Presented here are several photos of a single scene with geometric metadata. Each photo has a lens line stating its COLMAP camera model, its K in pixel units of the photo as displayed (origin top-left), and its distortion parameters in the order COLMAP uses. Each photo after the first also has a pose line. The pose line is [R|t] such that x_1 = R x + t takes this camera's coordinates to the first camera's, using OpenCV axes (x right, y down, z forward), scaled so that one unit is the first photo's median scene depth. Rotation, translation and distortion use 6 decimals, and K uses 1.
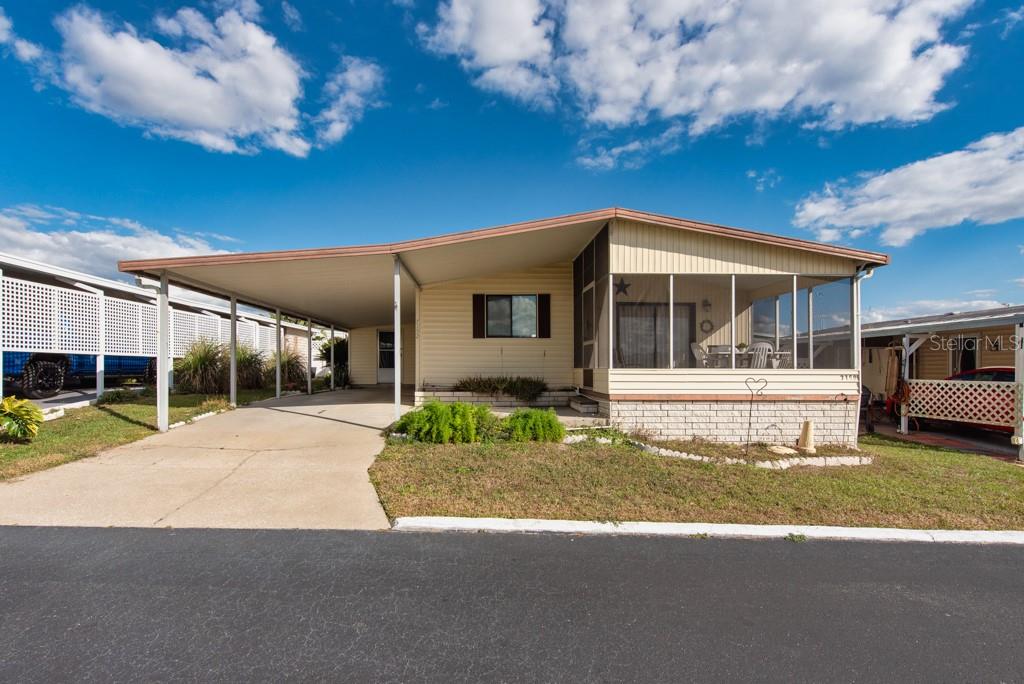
lens RADIAL K [[469.2, 0, 499.3], [0, 469.2, 380.8], [0, 0, 1]] dist [0.016257, 0.000373]
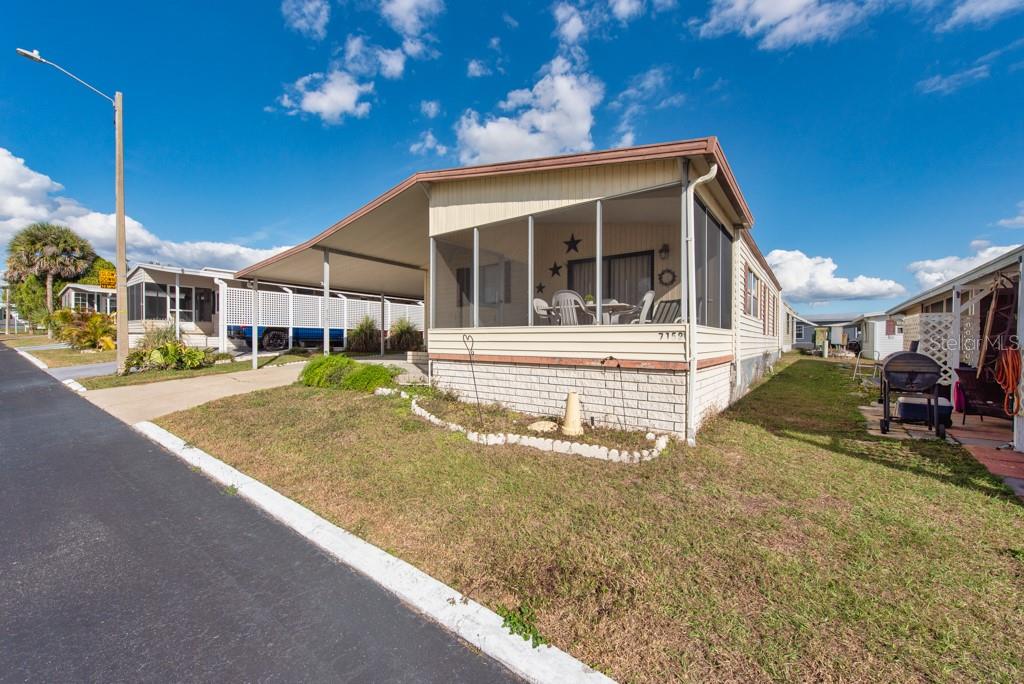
lens RADIAL K [[405.3, 0, 510.1], [0, 405.3, 350.7], [0, 0, 1]] dist [0.005856, -0.000446]
pose [[0.786706, 0.015506, -0.617133, 0.910313], [-0.017819, 0.999838, 0.002408, 0.017372], [0.617070, 0.009102, 0.786855, 0.400453]]
